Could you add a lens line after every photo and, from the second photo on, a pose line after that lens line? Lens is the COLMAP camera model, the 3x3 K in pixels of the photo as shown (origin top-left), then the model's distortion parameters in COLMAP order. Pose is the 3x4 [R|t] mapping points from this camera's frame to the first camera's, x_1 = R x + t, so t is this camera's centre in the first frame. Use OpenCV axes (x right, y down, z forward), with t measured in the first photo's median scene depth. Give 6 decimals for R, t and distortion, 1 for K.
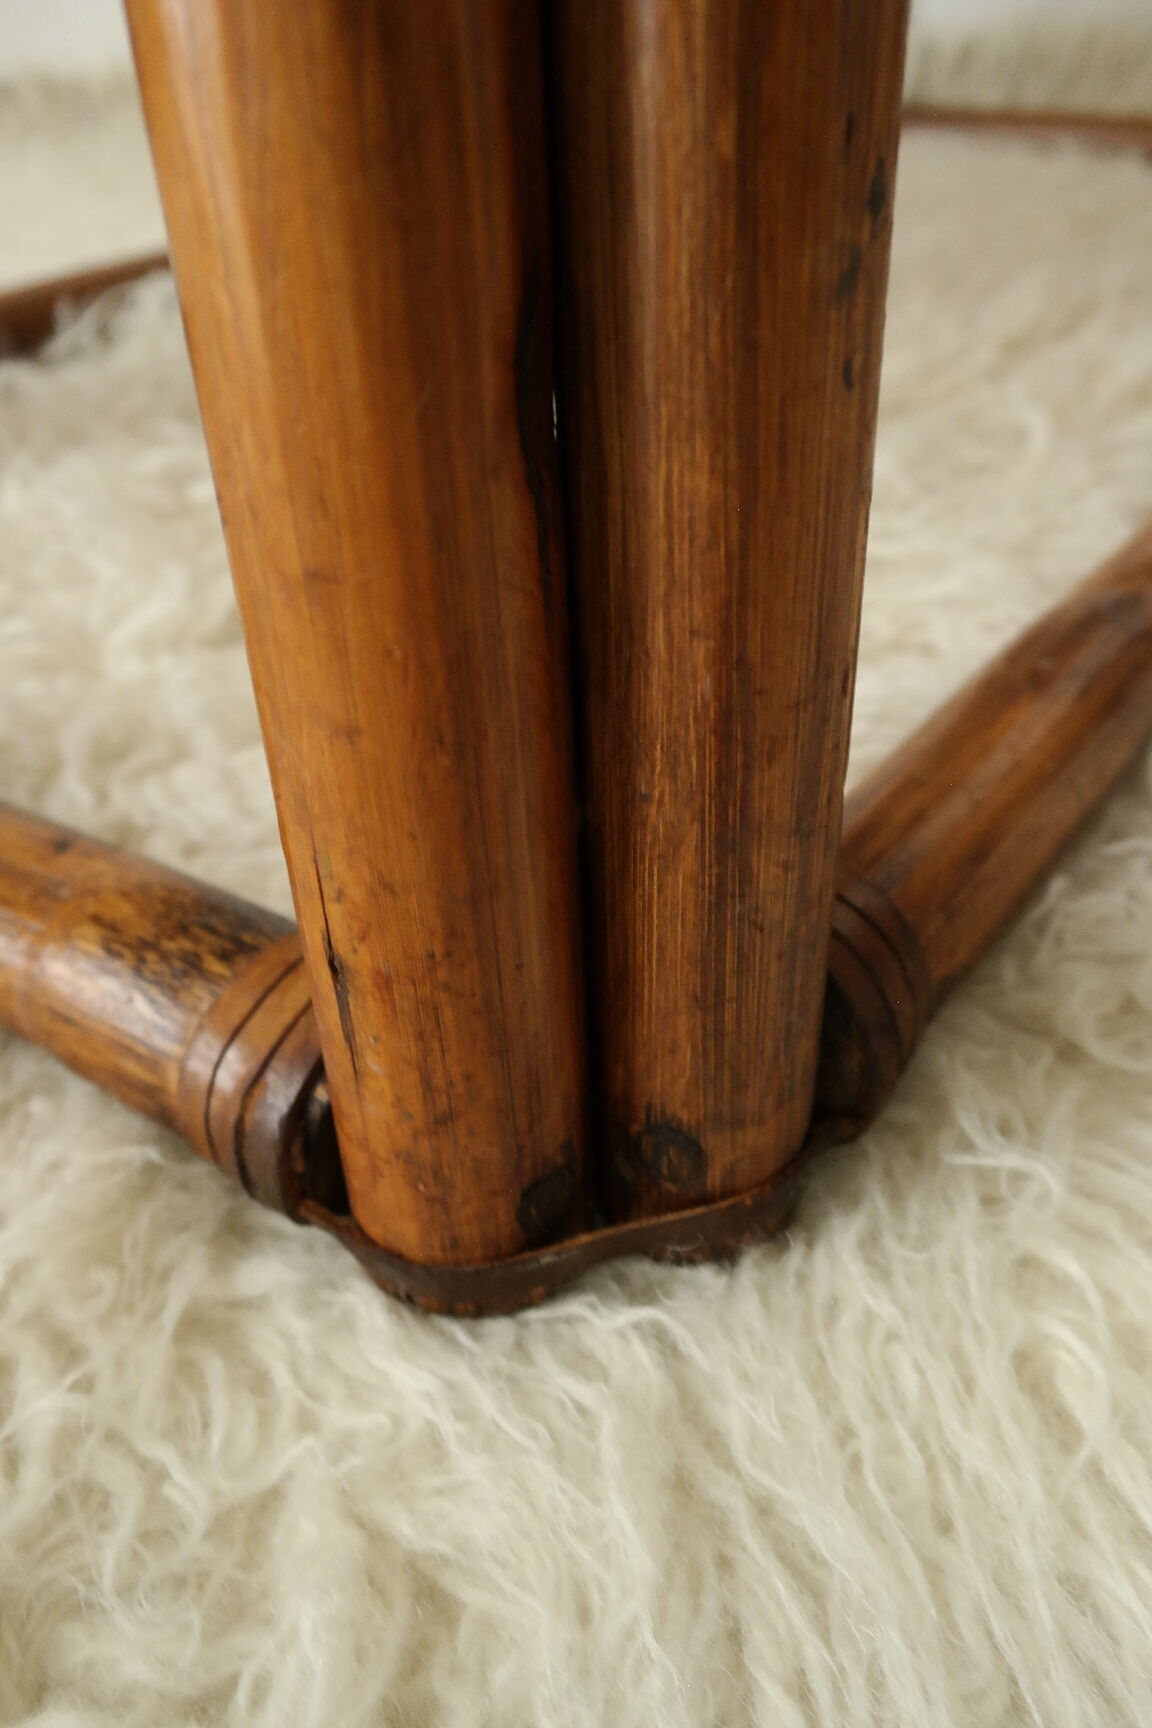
lens RADIAL K [[1403.0, 0, 575.5], [0, 1403.0, 873.1], [0, 0, 1]] dist [-0.006646, -0.012879]
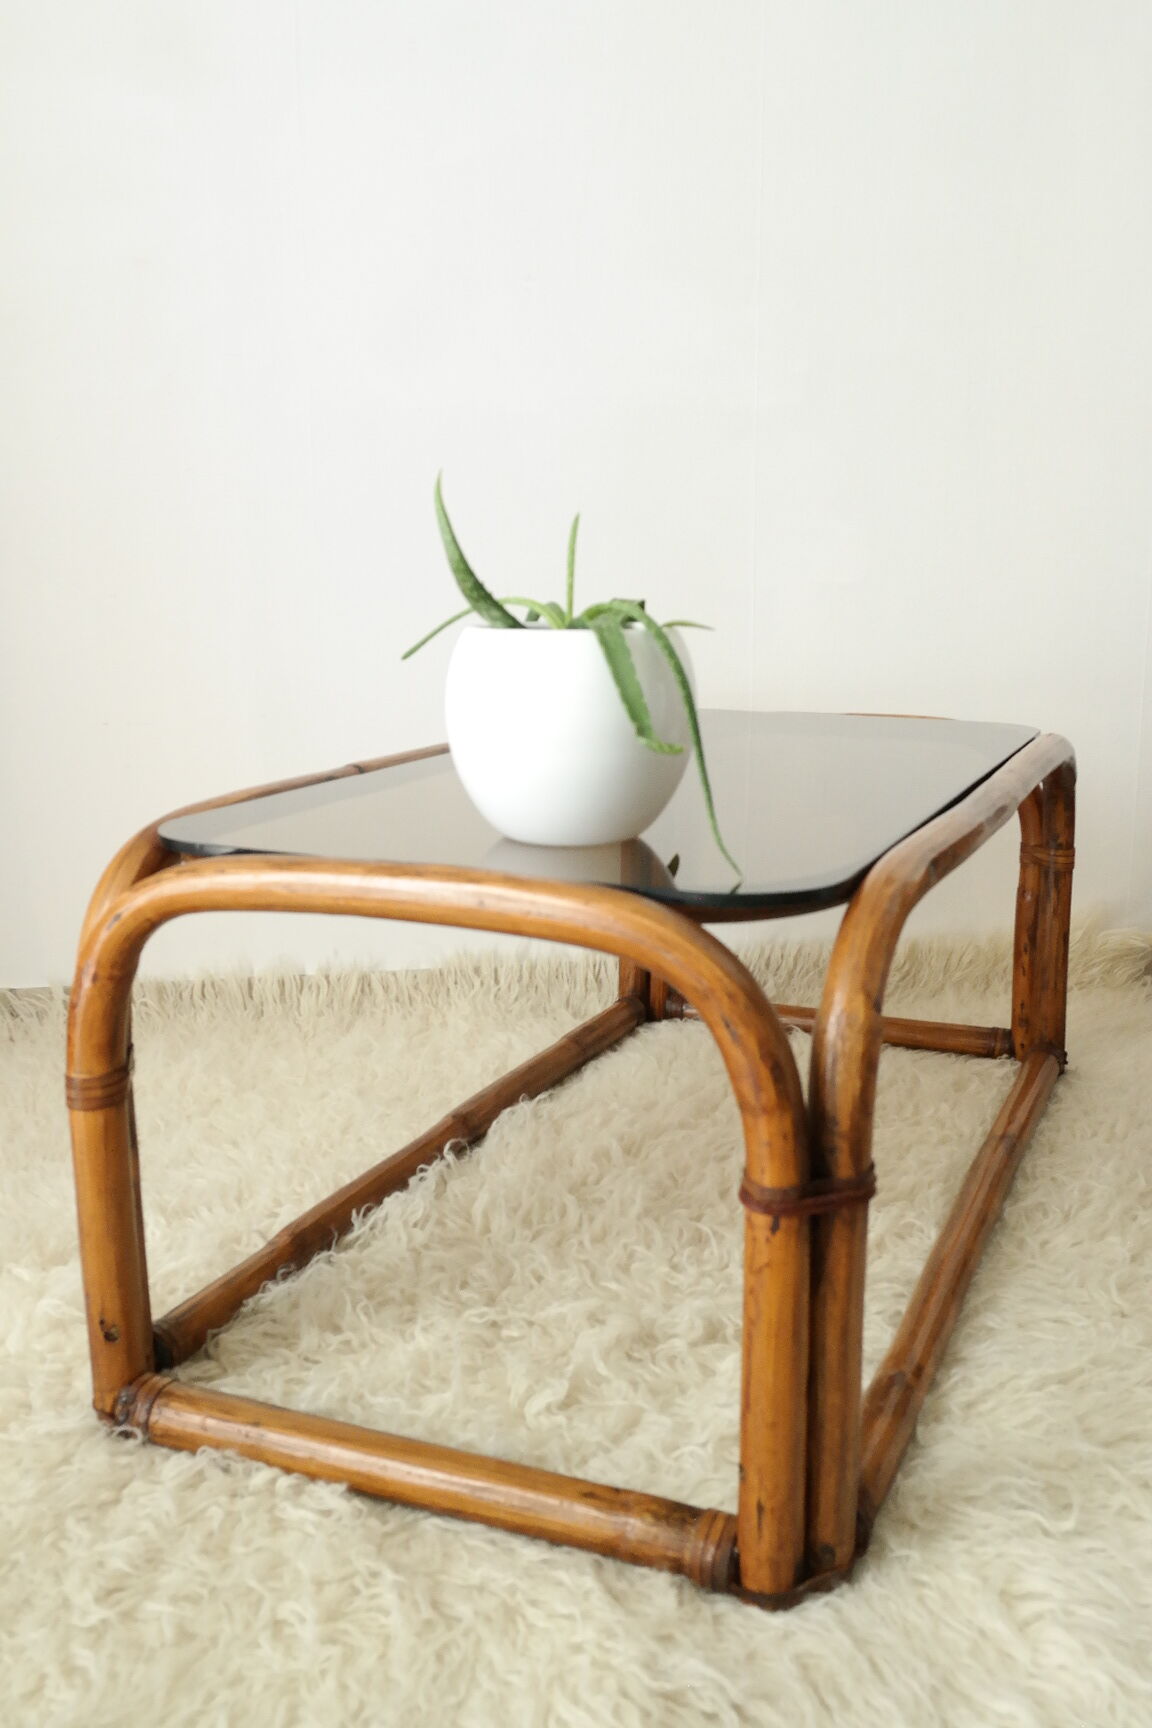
lens RADIAL K [[1403.0, 0, 577.4], [0, 1403.0, 862.9], [0, 0, 1]] dist [-0.006646, -0.012879]
pose [[0.981337, -0.005627, 0.192214, -1.330594], [0.087593, 0.902930, -0.420767, 0.031284], [-0.171188, 0.429751, 0.886571, -3.137309]]
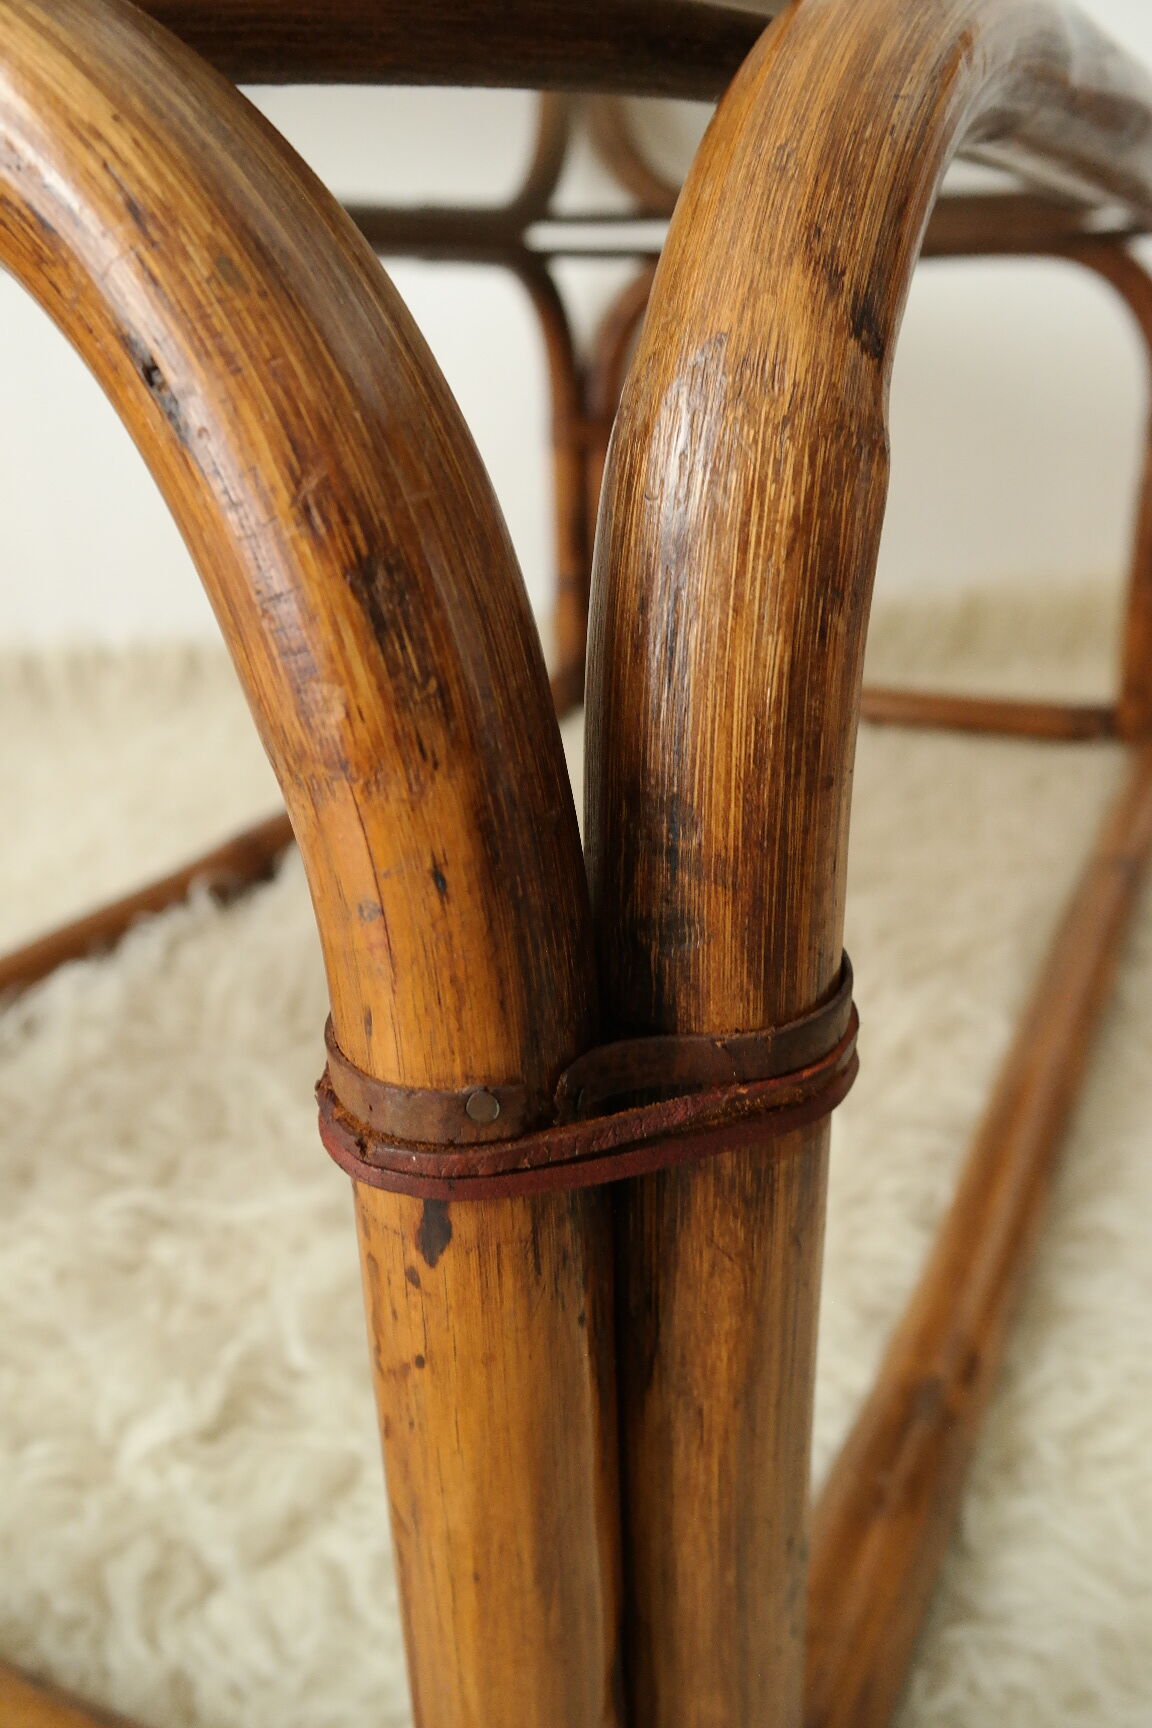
lens RADIAL K [[1403.0, 0, 570.6], [0, 1403.0, 865.2], [0, 0, 1]] dist [-0.006646, -0.012879]
pose [[0.987126, -0.054132, 0.150503, -0.195935], [0.090103, 0.965671, -0.243641, -0.588347], [-0.132148, 0.254065, 0.958117, -0.593791]]
